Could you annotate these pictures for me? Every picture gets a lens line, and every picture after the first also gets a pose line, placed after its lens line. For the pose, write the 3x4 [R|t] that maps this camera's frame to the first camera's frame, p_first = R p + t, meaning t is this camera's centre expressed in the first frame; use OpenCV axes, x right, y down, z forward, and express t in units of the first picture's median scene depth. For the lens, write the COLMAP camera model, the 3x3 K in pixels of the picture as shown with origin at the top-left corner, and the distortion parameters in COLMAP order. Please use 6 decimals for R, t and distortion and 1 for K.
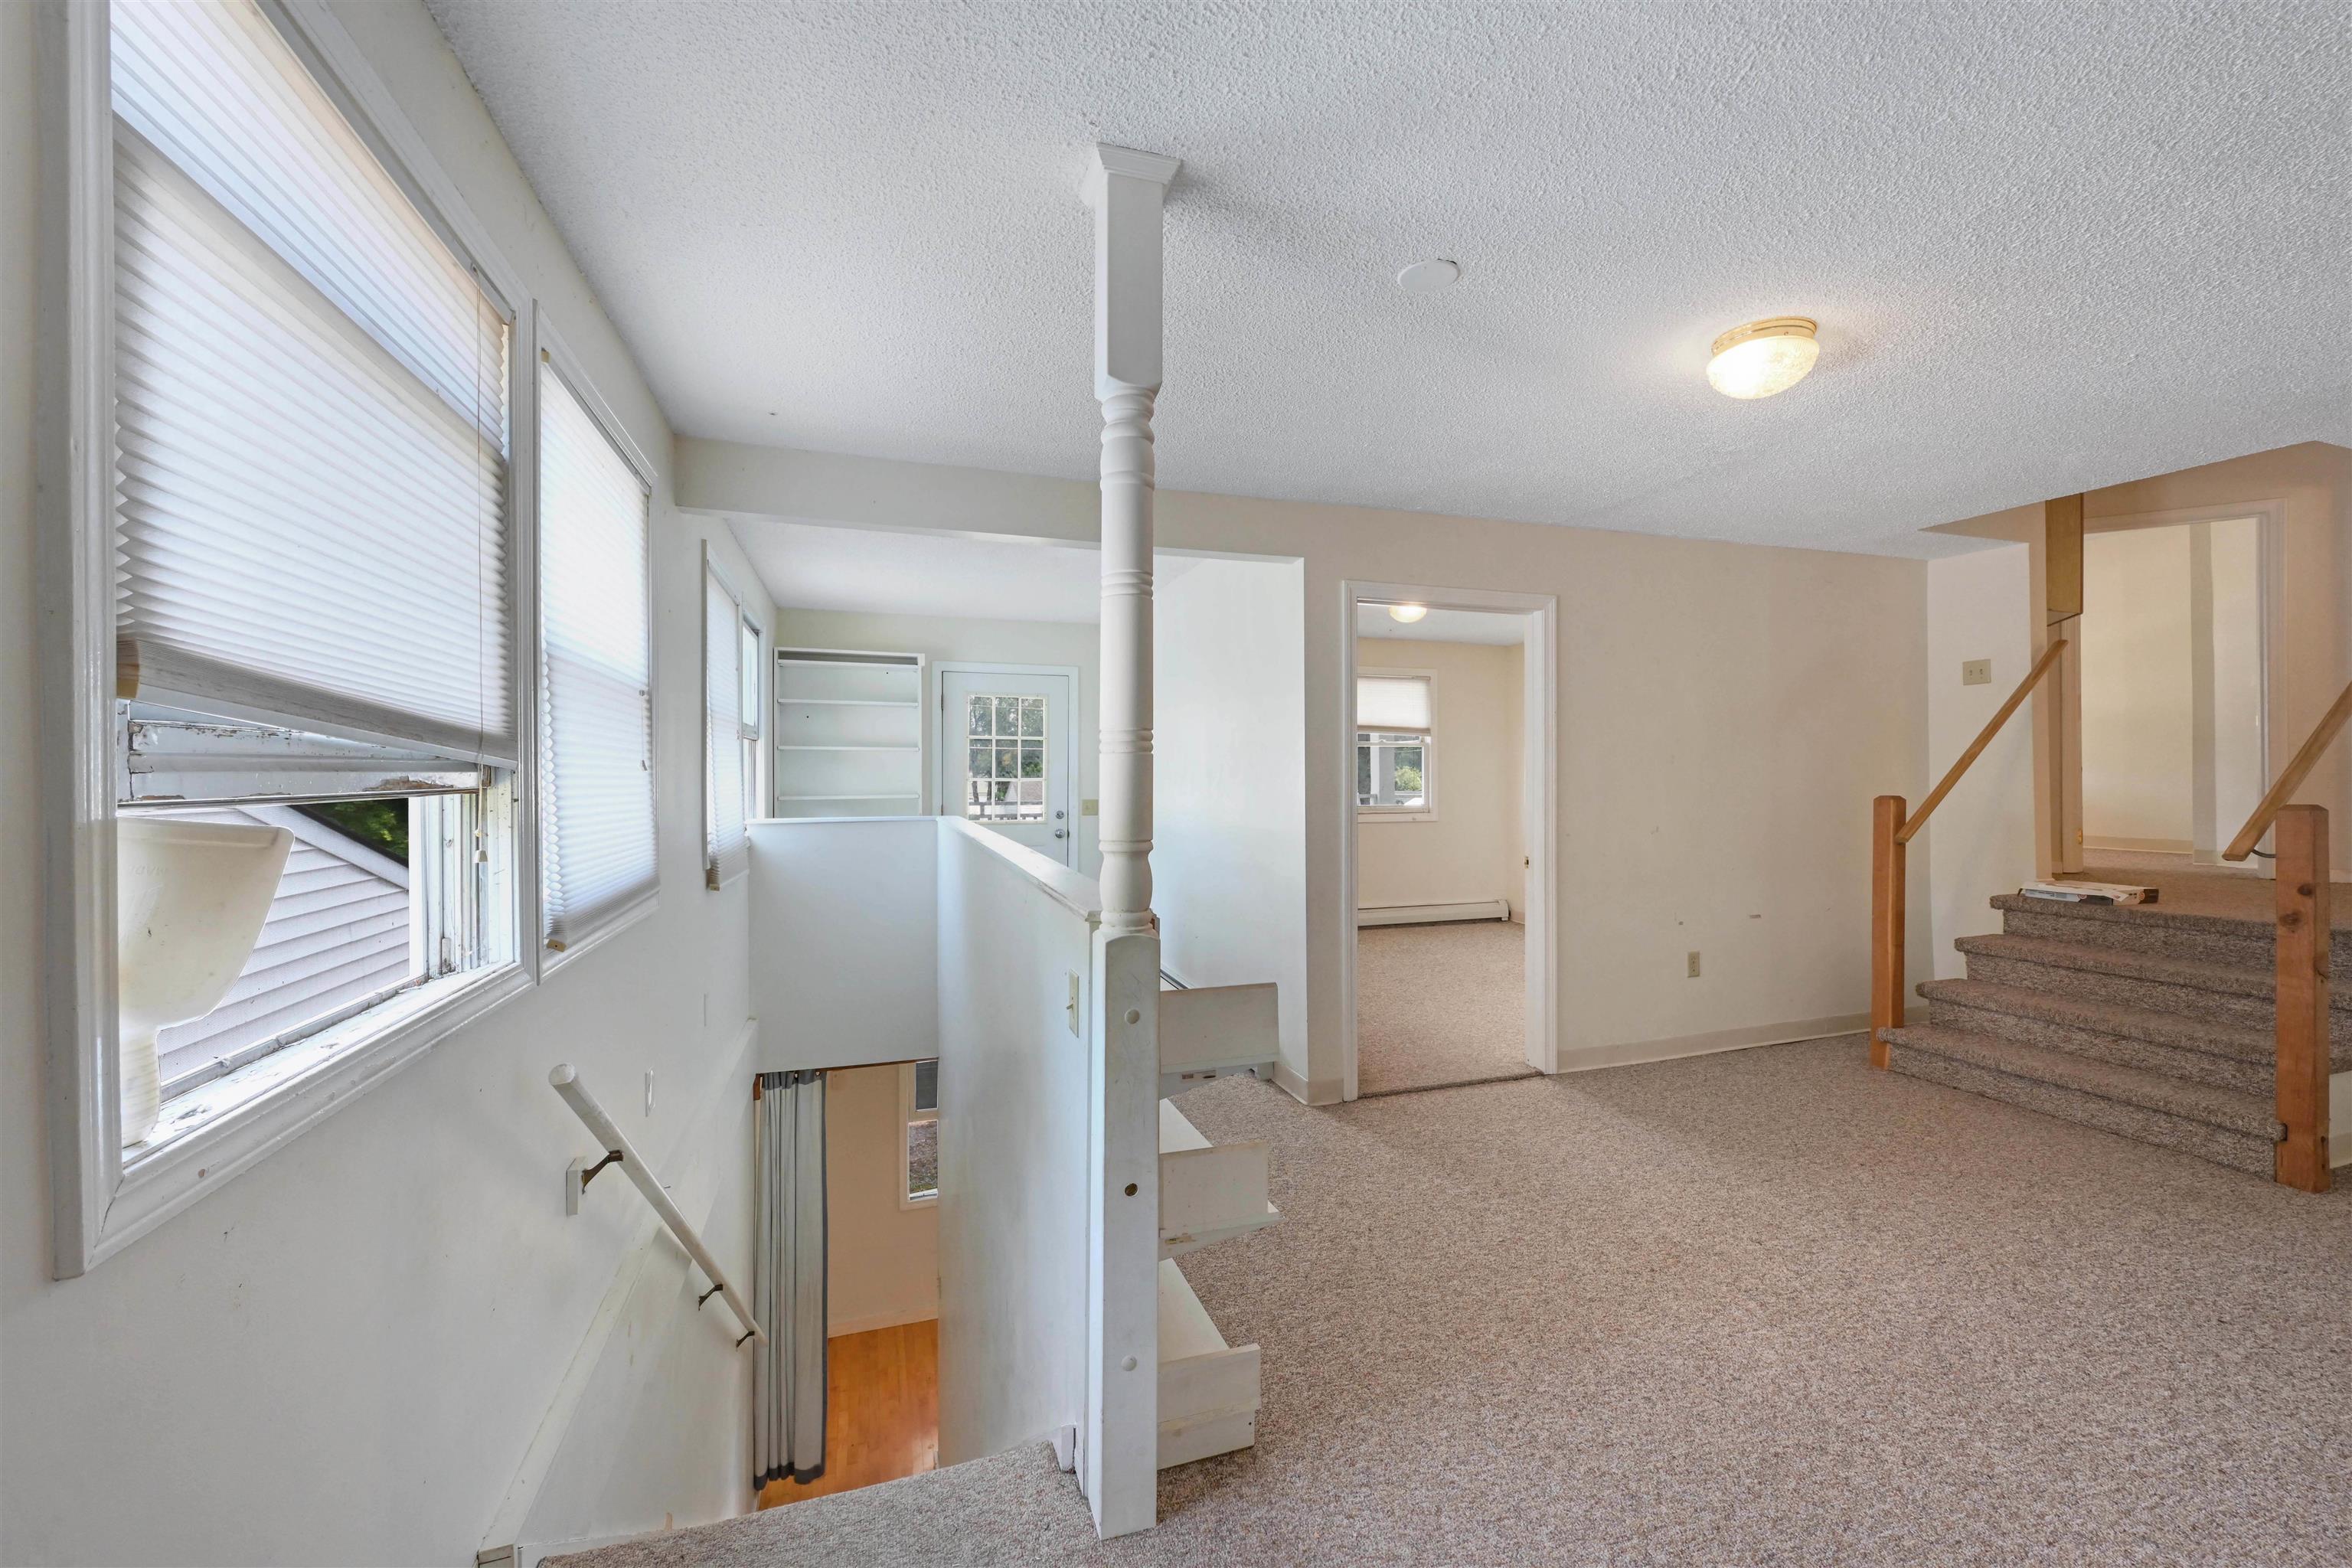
lens RADIAL K [[962.2, 0, 1155.4], [0, 962.2, 768.9], [0, 0, 1]] dist [-0.001537, 0.000620]
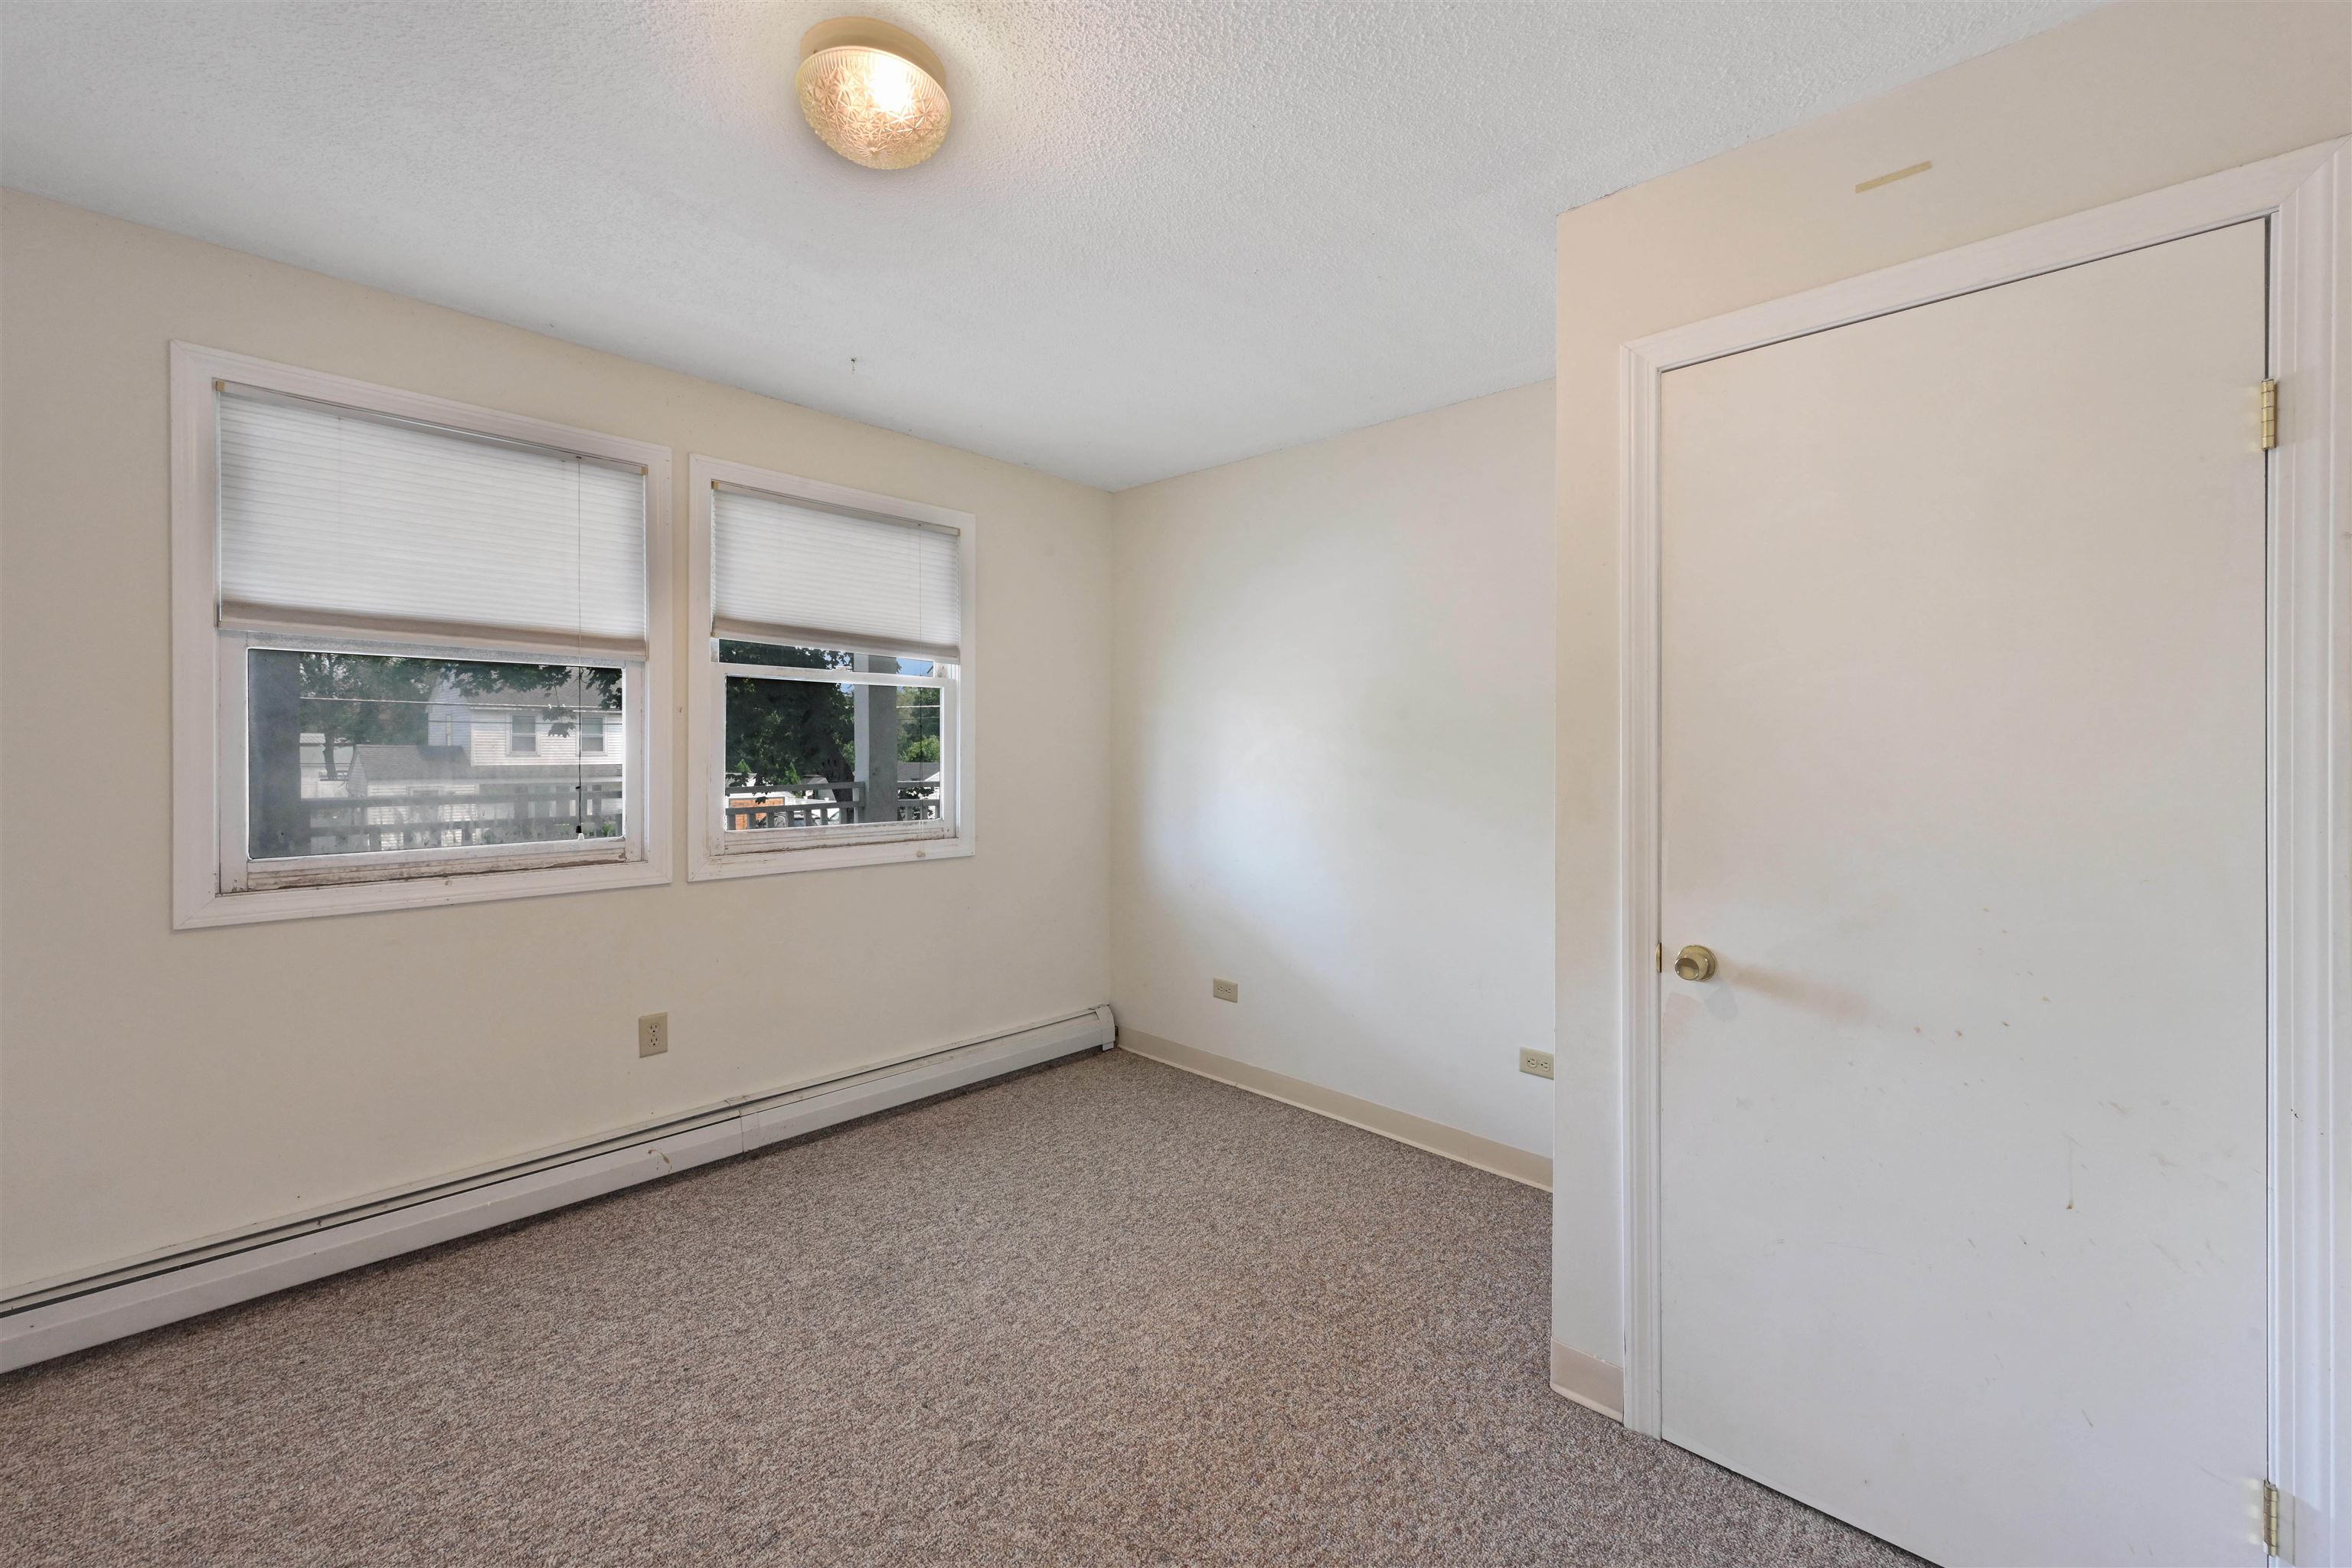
lens RADIAL K [[962.2, 0, 1170.1], [0, 962.2, 744.0], [0, 0, 1]] dist [-0.001537, 0.000620]
pose [[0.888477, 0.004475, 0.458900, 0.299607], [-0.008313, 0.999945, 0.006344, -0.001144], [-0.458846, -0.009452, 0.888465, 0.994915]]
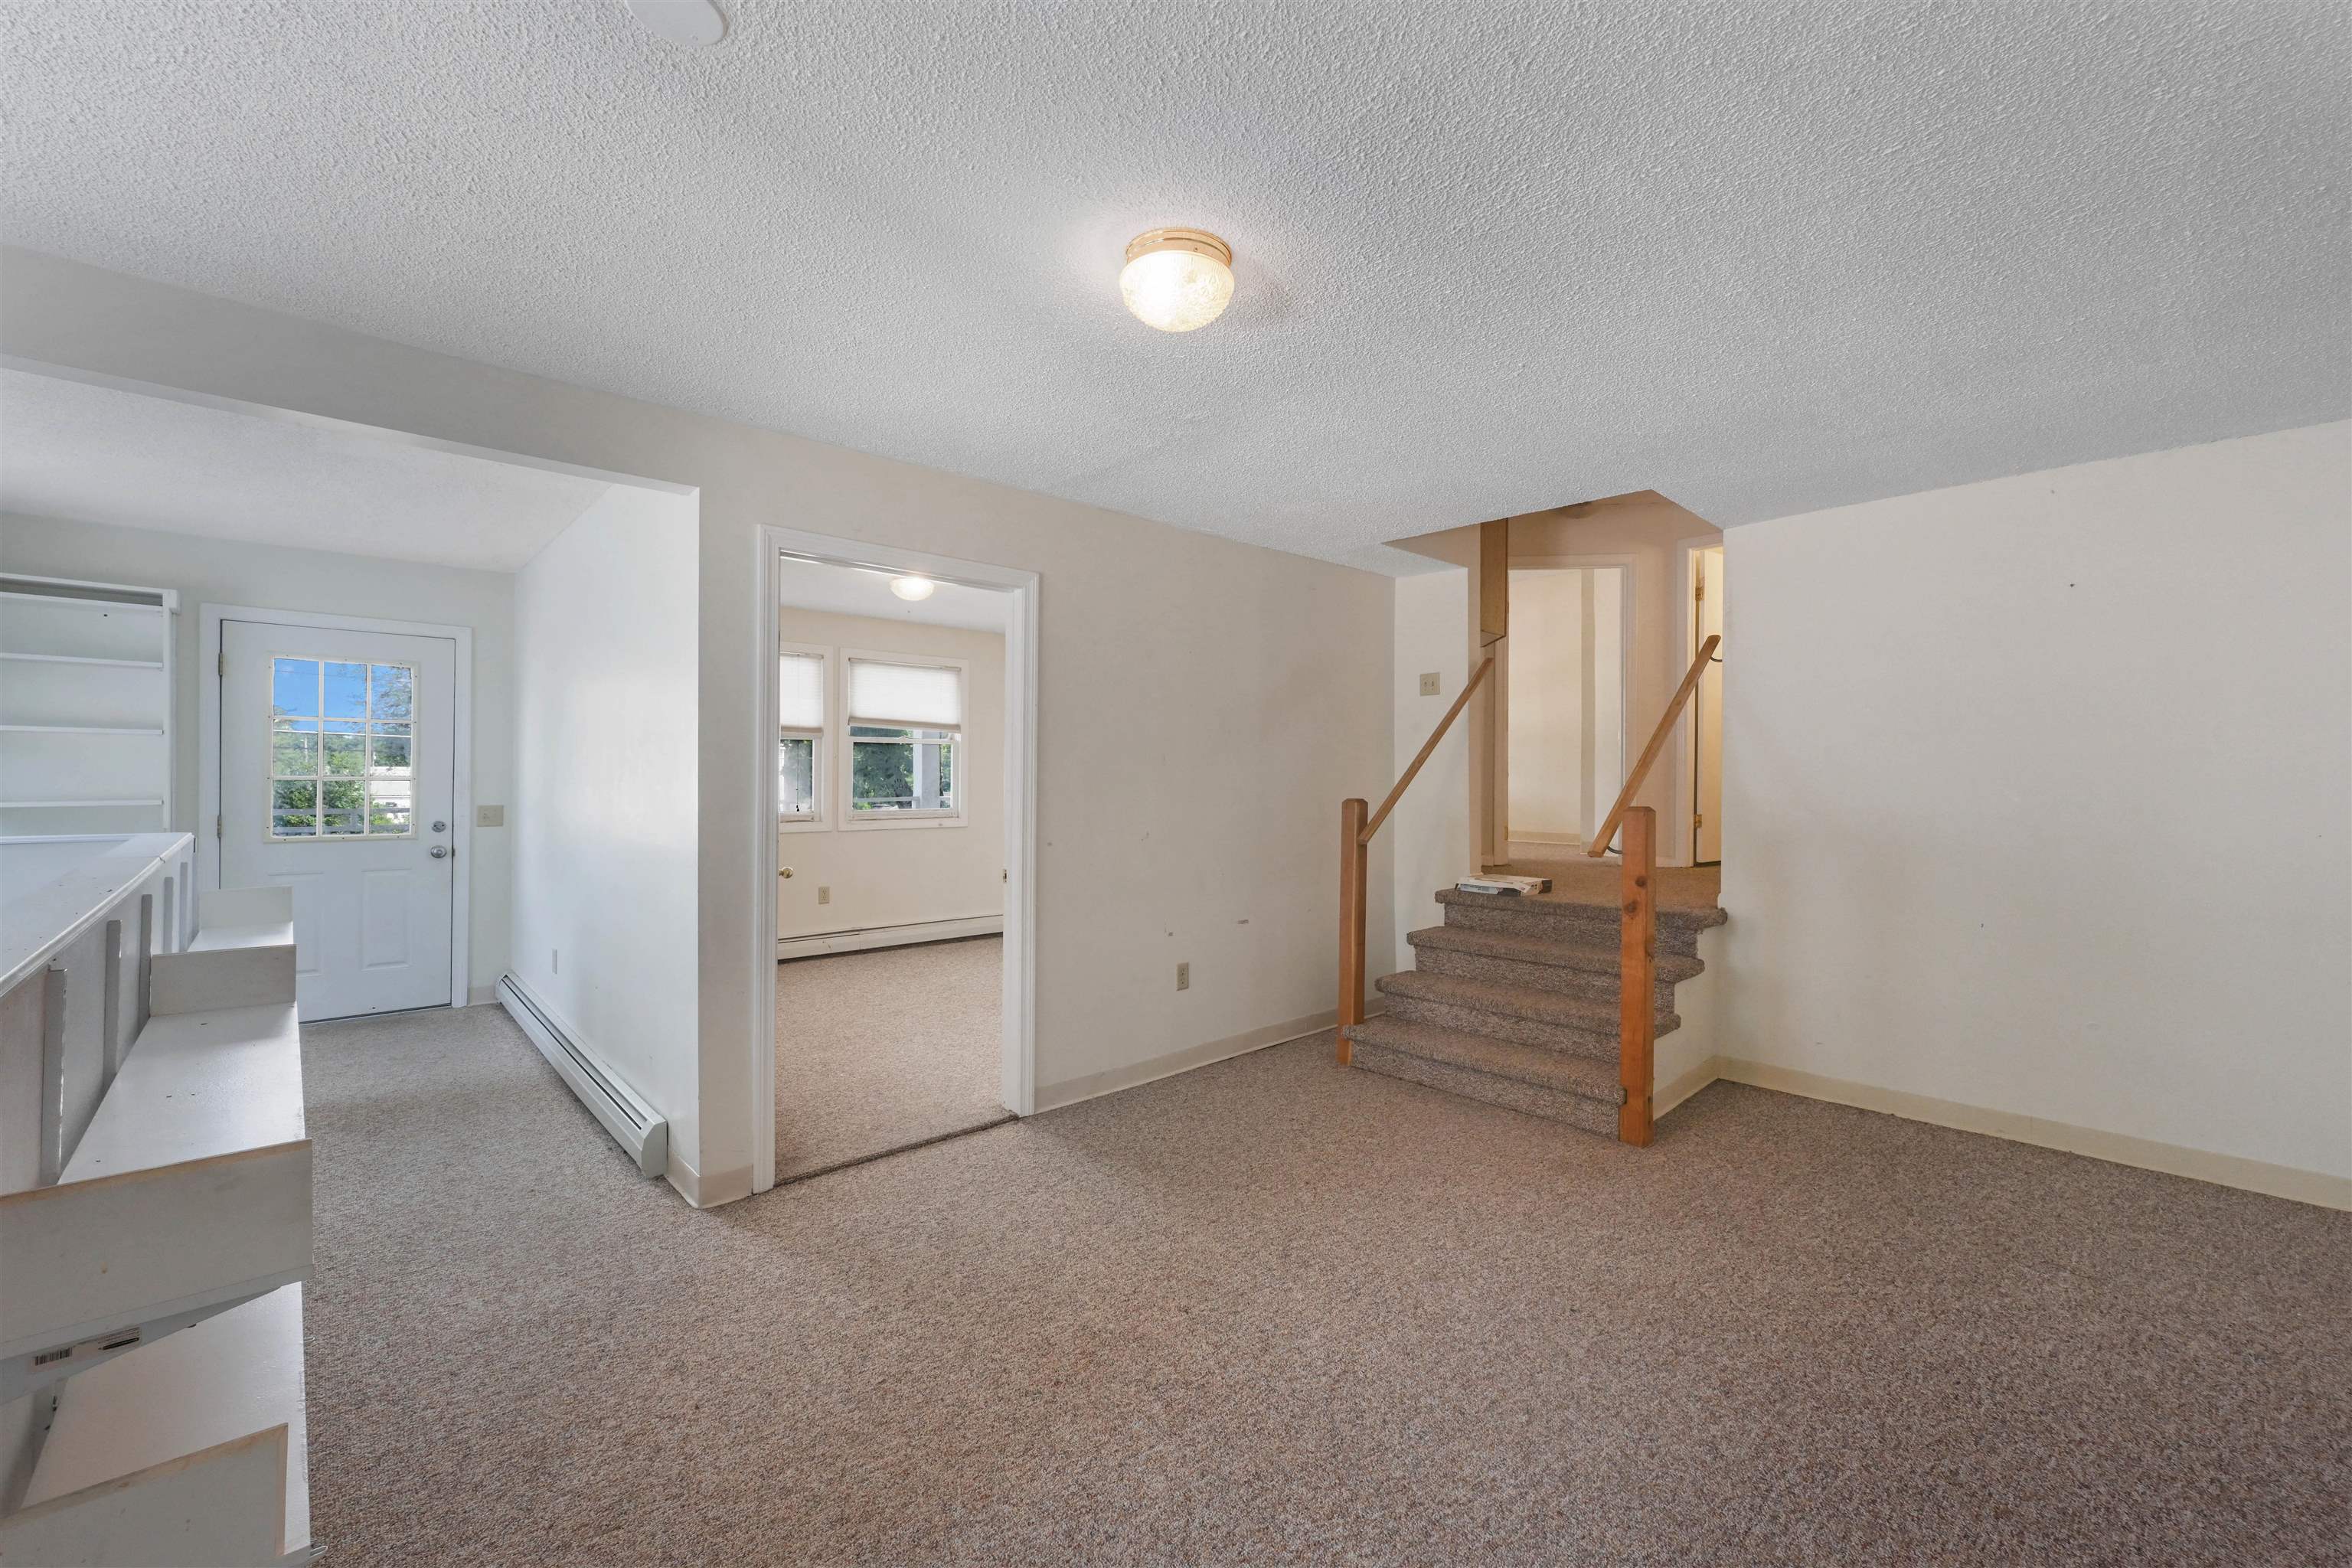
lens RADIAL K [[962.2, 0, 1186.8], [0, 962.2, 774.7], [0, 0, 1]] dist [-0.001537, 0.000620]
pose [[0.911852, 0.007325, 0.410455, 0.191052], [-0.009118, 0.999956, 0.002411, 0.001698], [-0.410419, -0.005941, 0.911878, 0.146716]]
